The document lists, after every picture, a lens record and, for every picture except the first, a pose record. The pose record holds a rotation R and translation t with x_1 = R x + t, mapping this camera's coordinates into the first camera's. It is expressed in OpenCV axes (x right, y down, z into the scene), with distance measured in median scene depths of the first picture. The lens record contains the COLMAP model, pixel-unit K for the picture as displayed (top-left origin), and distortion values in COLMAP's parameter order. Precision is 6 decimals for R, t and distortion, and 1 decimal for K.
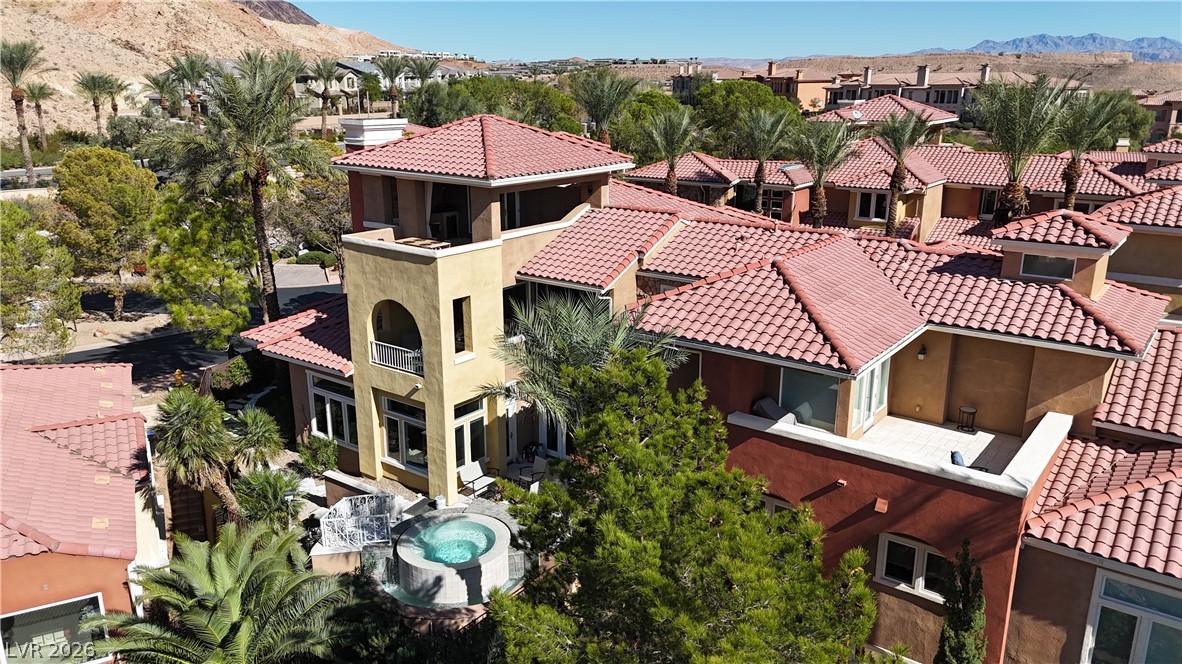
lens RADIAL K [[887.5, 0, 584.2], [0, 887.5, 326.1], [0, 0, 1]] dist [0.045945, -0.021704]
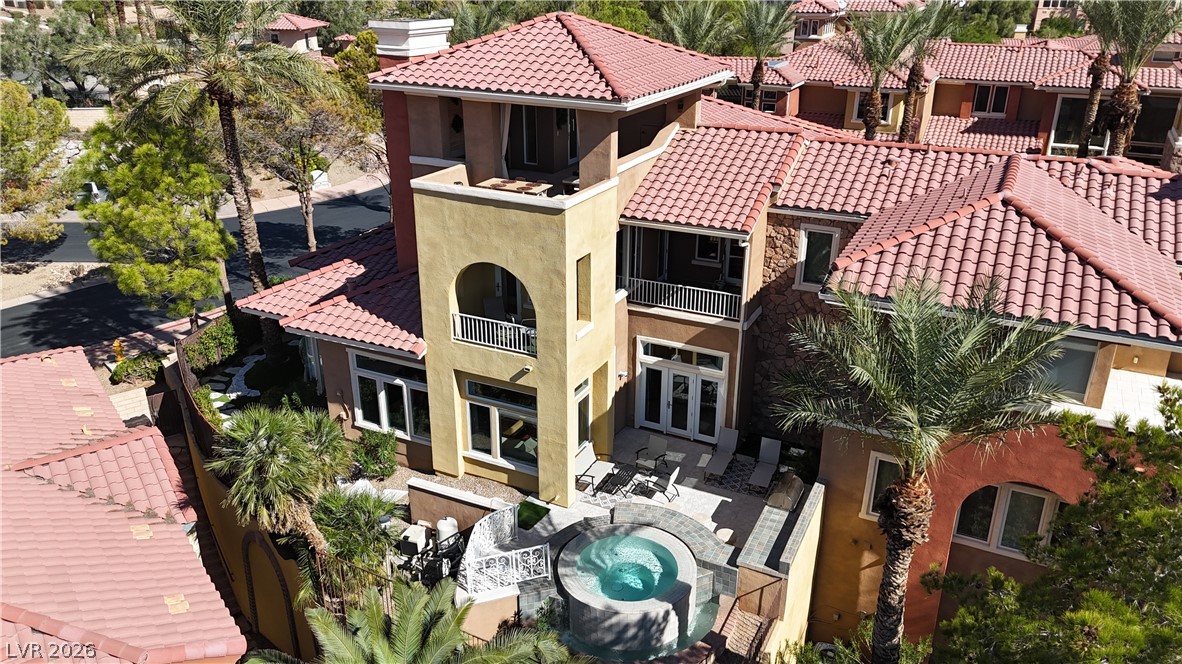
lens RADIAL K [[887.5, 0, 596.9], [0, 887.5, 337.6], [0, 0, 1]] dist [0.045945, -0.021704]
pose [[0.984303, -0.069234, 0.162342, -0.238230], [0.048099, 0.990257, 0.130681, -0.057594], [-0.169808, -0.120821, 0.978043, 0.199168]]
